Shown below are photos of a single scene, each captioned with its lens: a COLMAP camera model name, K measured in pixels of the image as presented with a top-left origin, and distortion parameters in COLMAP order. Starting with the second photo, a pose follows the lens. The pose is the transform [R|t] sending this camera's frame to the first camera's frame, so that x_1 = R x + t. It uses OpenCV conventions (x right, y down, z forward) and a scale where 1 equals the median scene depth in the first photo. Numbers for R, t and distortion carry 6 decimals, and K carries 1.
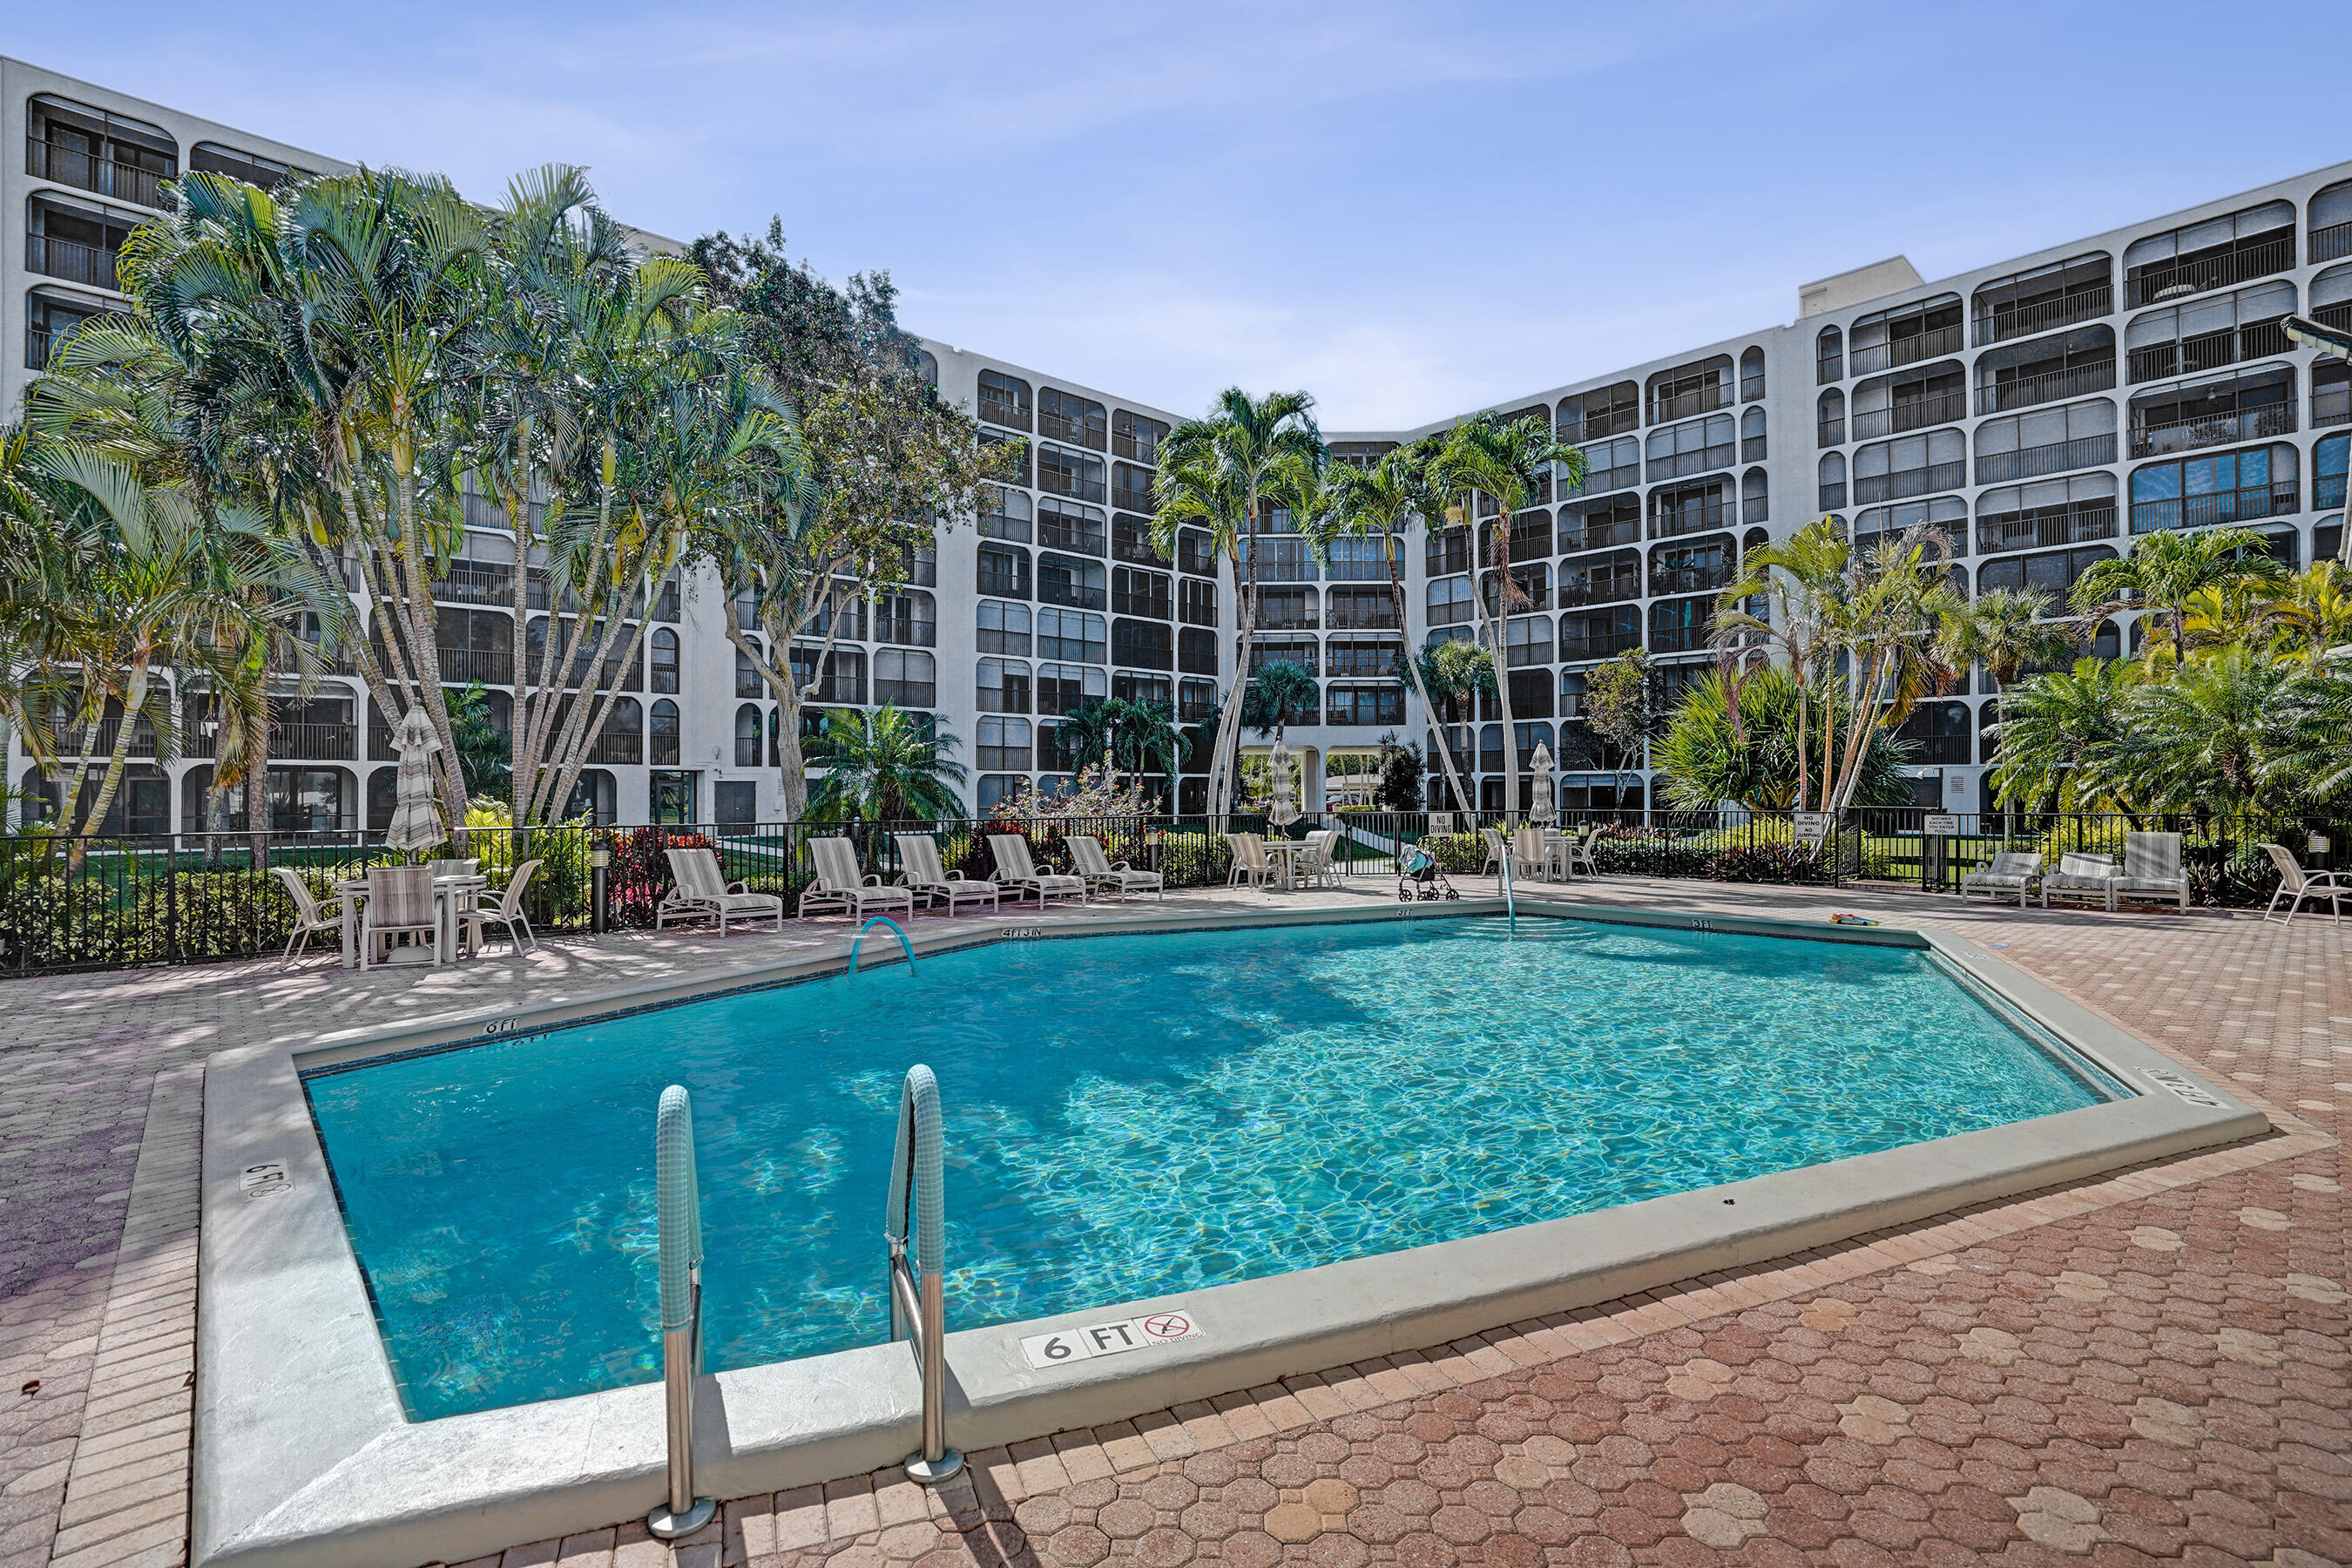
lens RADIAL K [[1145.1, 0, 1170.6], [0, 1145.1, 776.5], [0, 0, 1]] dist [-0.005846, 0.000434]
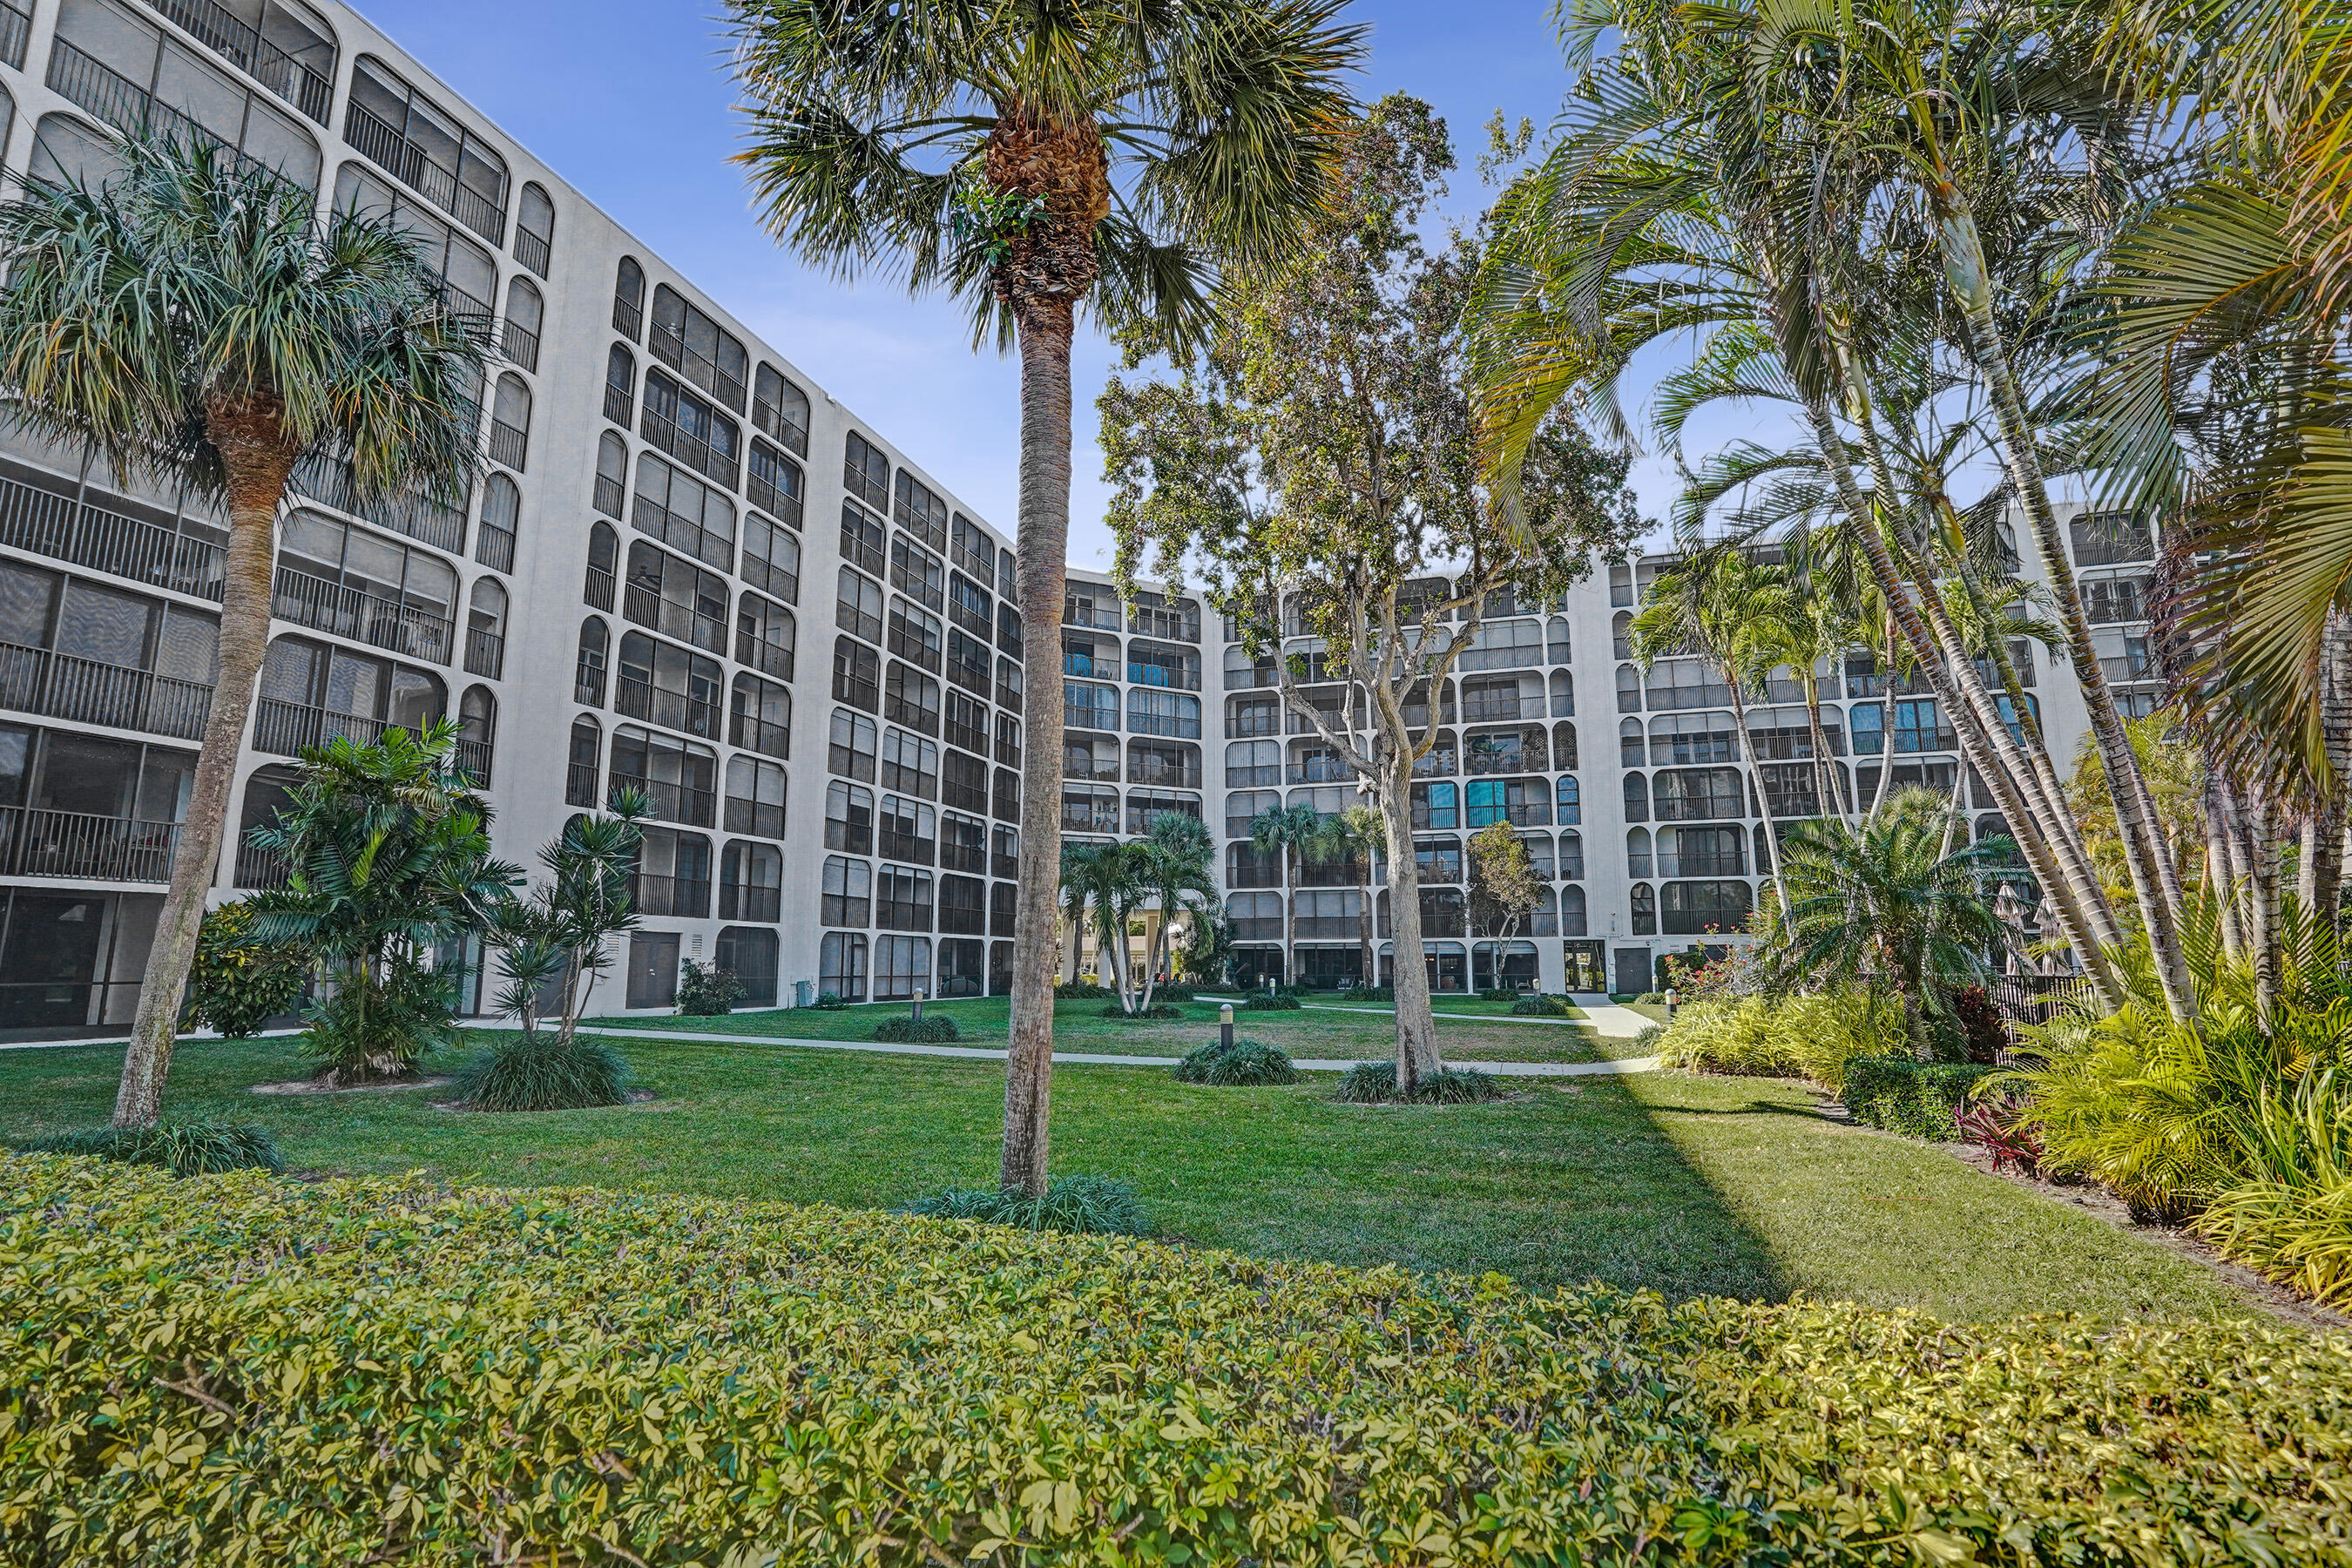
lens RADIAL K [[1145.1, 0, 1181.7], [0, 1145.1, 789.2], [0, 0, 1]] dist [-0.005846, 0.000434]
pose [[0.868237, 0.078474, 0.489904, -0.318917], [-0.008137, 0.989532, -0.144084, 0.011035], [-0.496083, 0.121113, 0.859787, 0.206290]]
